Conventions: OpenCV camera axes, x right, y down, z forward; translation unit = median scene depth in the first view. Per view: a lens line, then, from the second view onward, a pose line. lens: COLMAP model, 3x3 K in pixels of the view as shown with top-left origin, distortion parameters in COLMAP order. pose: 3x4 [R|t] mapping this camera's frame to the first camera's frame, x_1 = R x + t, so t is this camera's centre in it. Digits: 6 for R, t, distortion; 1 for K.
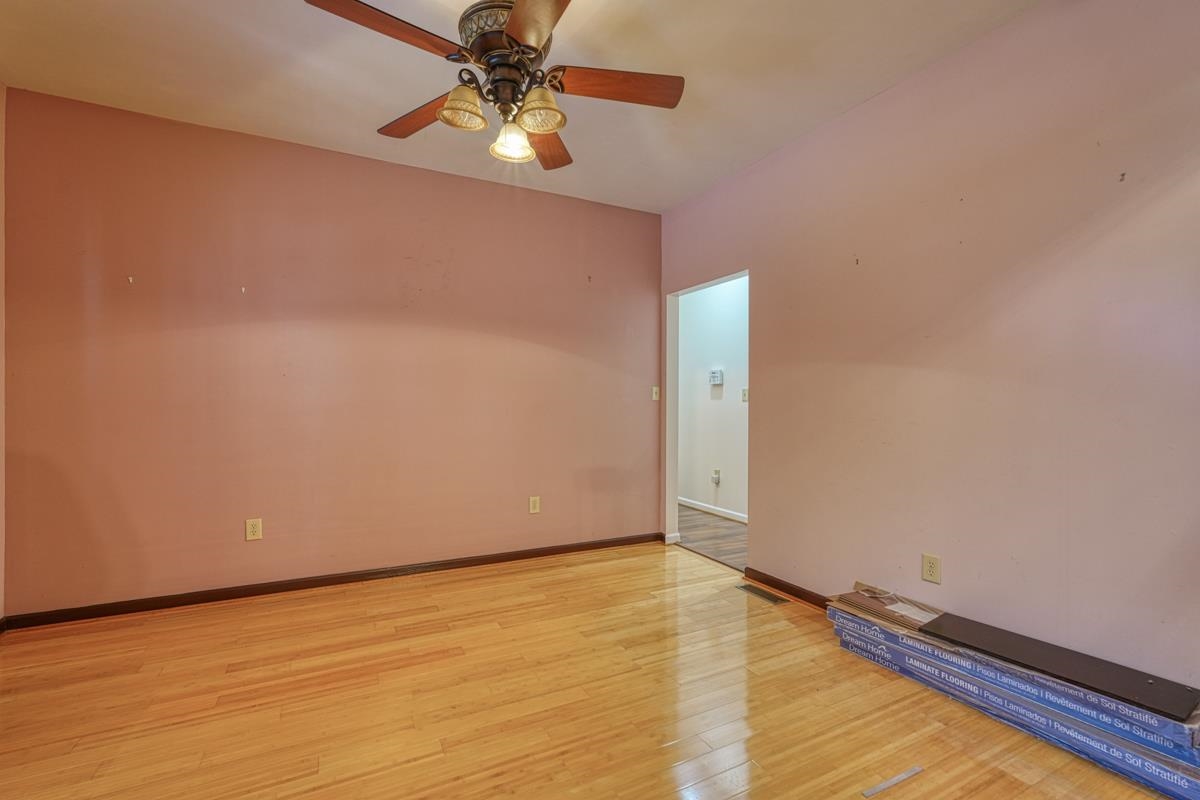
lens RADIAL K [[526.0, 0, 600.3], [0, 526.0, 401.1], [0, 0, 1]] dist [-0.000100, 0.001579]
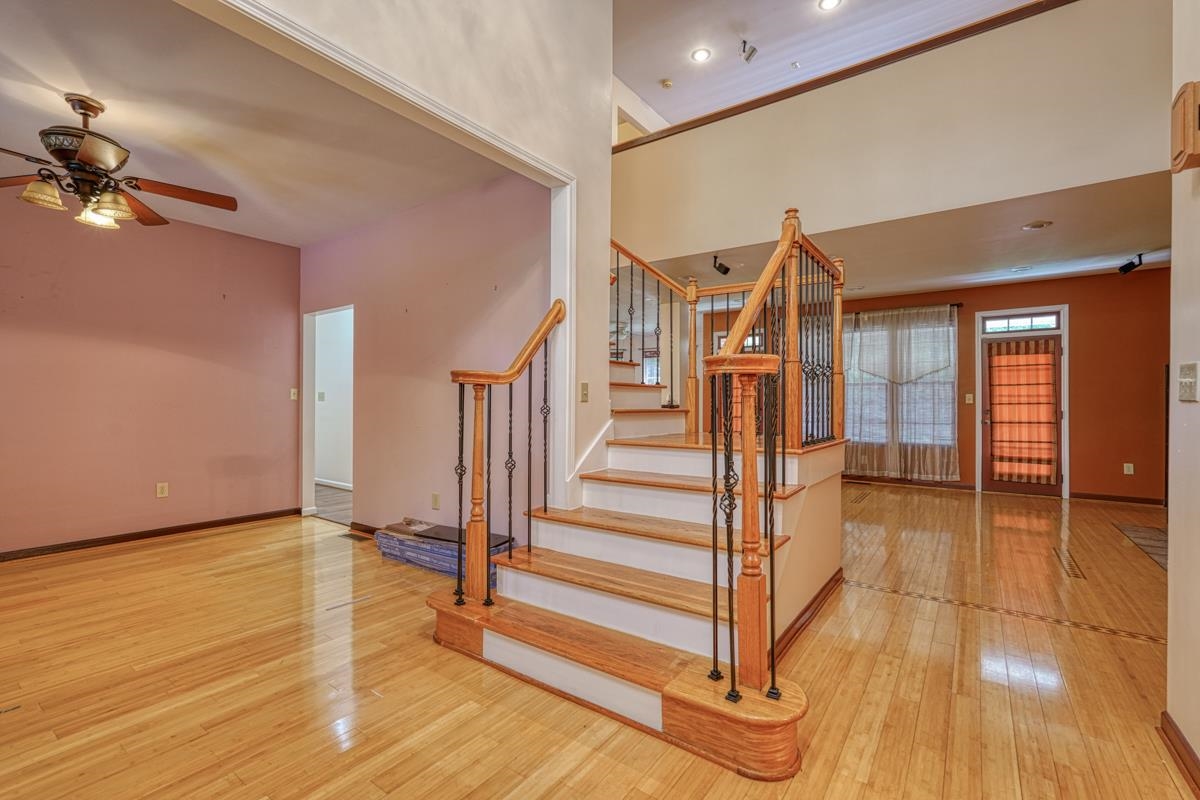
lens RADIAL K [[526.0, 0, 598.3], [0, 526.0, 402.9], [0, 0, 1]] dist [-0.000100, 0.001579]
pose [[0.895630, 0.001920, 0.444796, 0.263926], [-0.004290, 0.999981, 0.004321, -0.003858], [-0.444779, -0.005778, 0.895622, -0.556283]]
